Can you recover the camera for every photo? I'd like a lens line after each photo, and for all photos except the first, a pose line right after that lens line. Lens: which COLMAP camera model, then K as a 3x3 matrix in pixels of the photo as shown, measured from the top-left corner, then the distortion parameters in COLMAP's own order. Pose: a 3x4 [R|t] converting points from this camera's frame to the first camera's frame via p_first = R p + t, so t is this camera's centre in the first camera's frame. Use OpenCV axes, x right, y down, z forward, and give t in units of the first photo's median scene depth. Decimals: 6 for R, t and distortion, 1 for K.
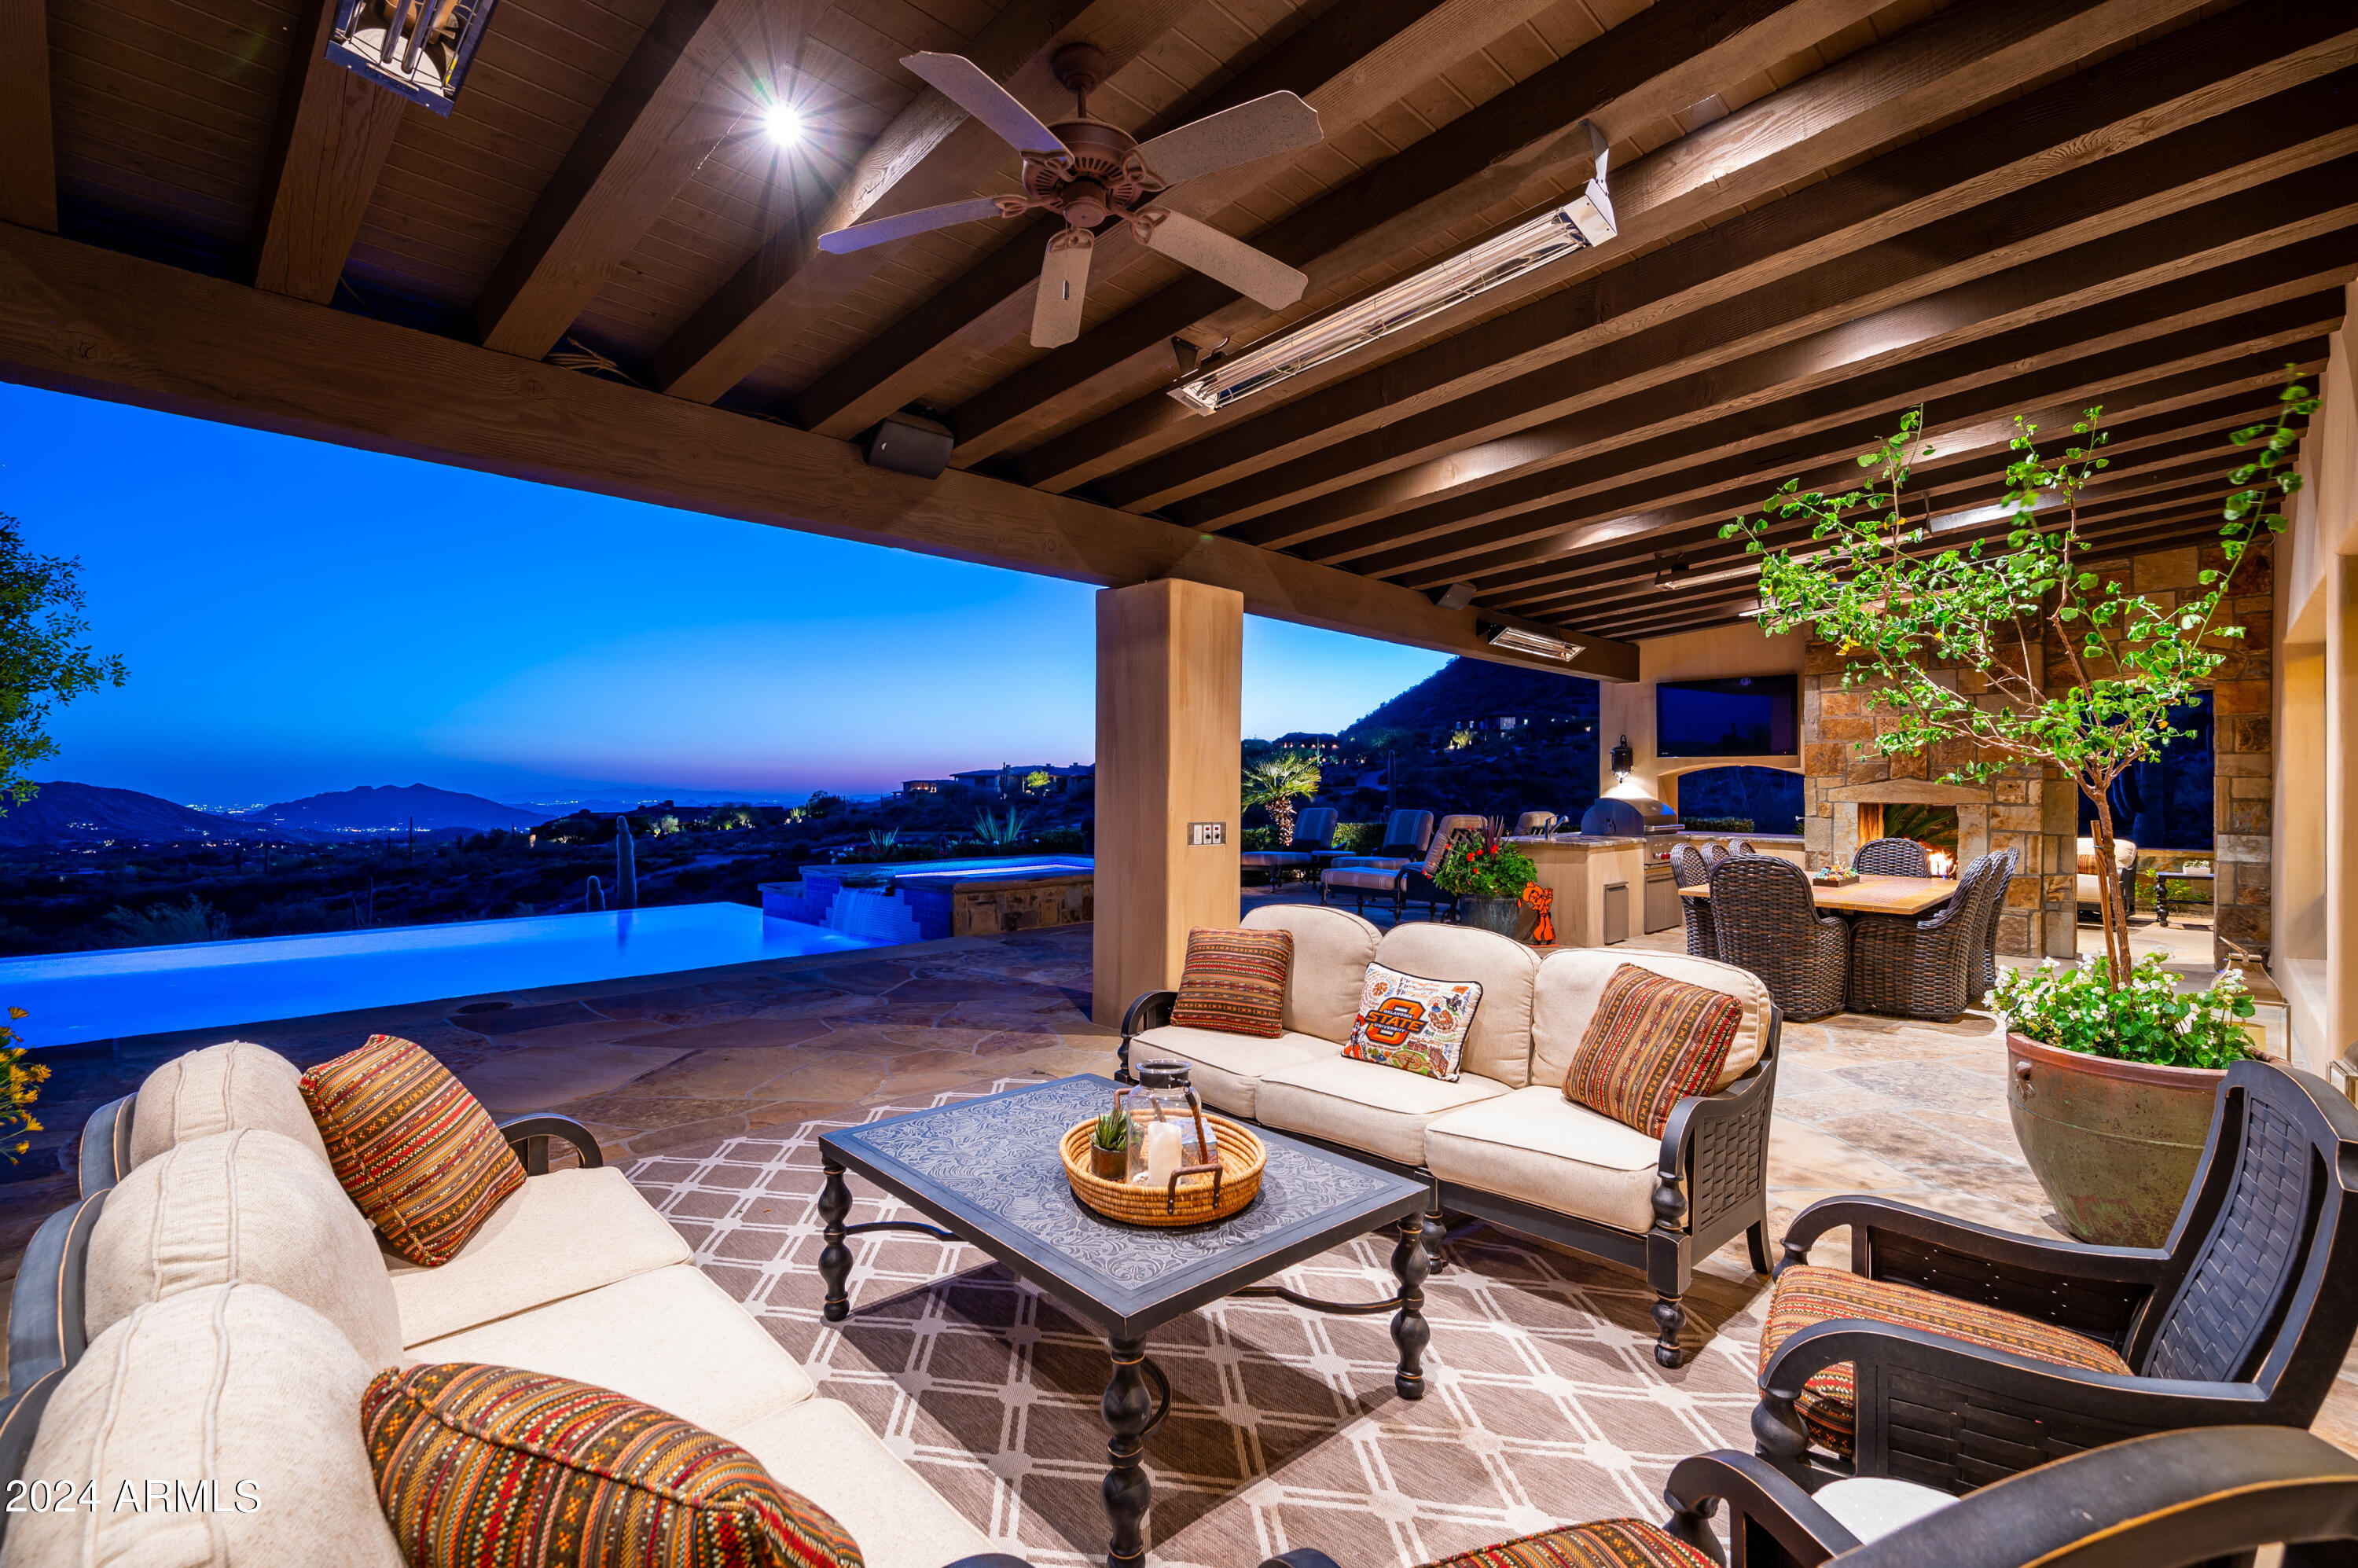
lens RADIAL K [[1045.4, 0, 1179.0], [0, 1045.4, 784.0], [0, 0, 1]] dist [0.001311, 0.000889]
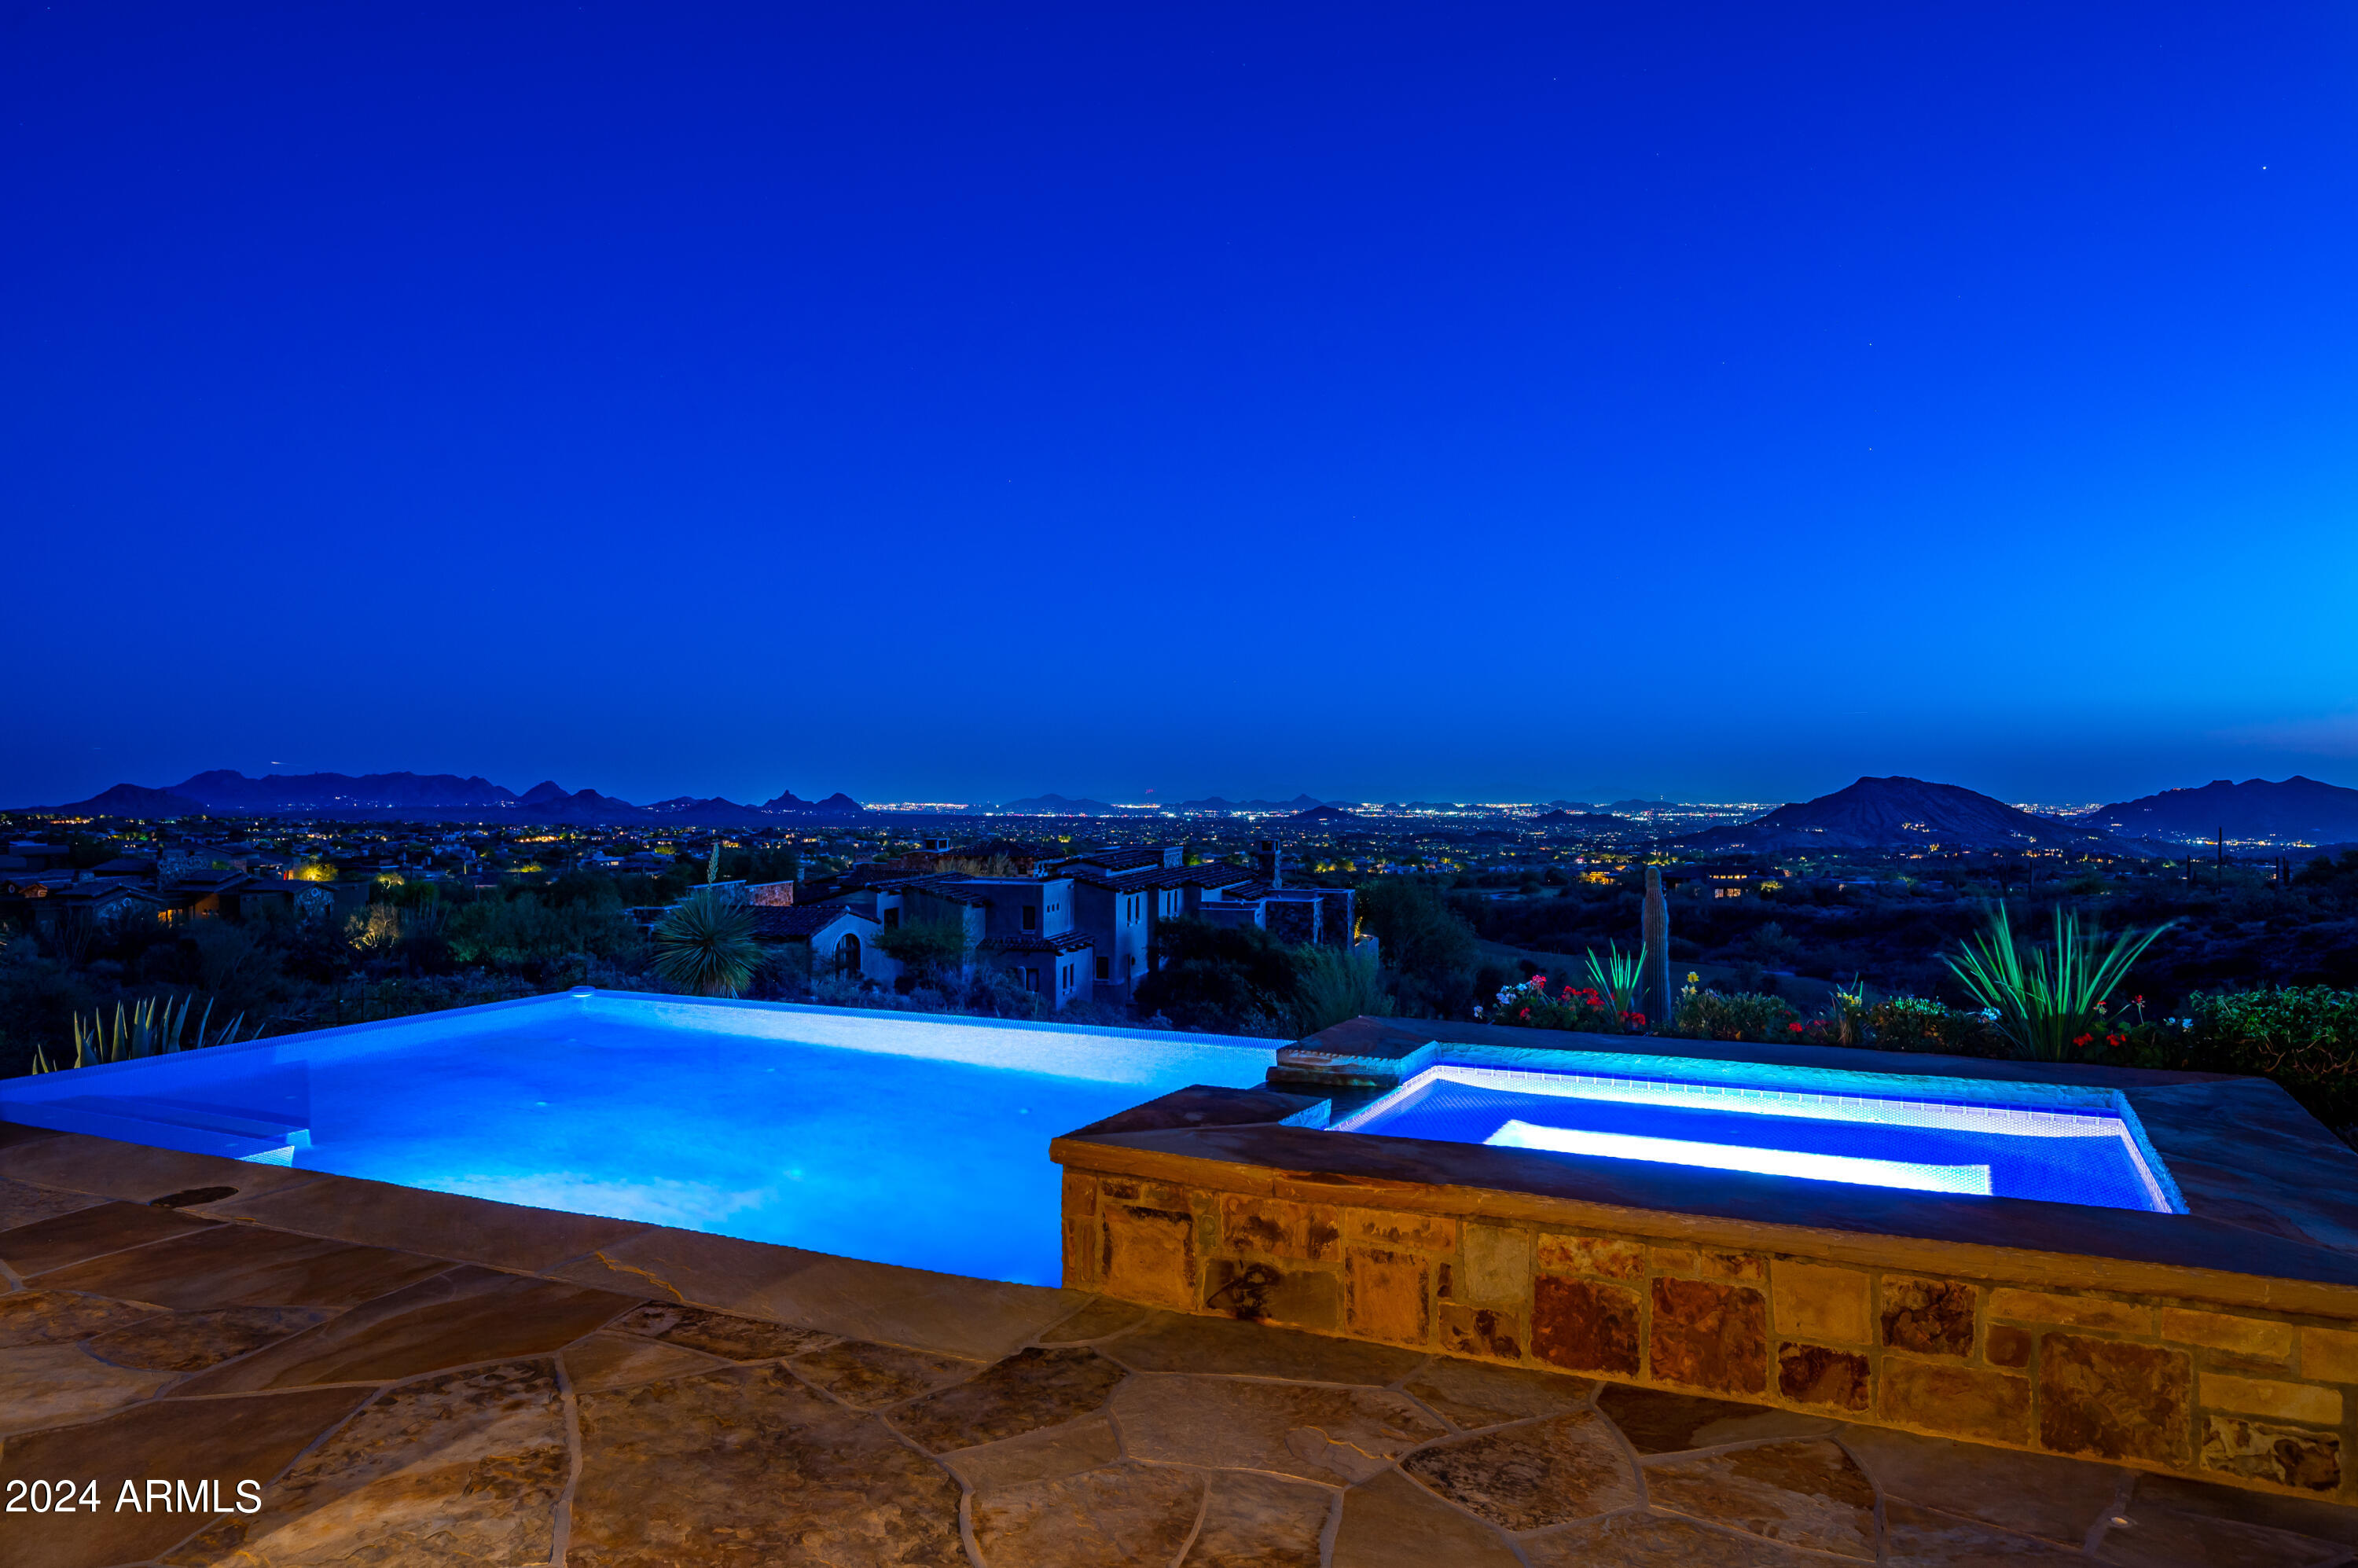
lens RADIAL K [[1564.5, 0, 1179.0], [0, 1564.5, 784.0], [0, 0, 1]] dist [-0.000491, 0.002406]
pose [[0.316921, -0.001174, -0.948451, 0.260979], [0.005412, 0.999985, 0.000570, -0.021793], [0.948437, -0.005314, 0.316922, 0.750852]]
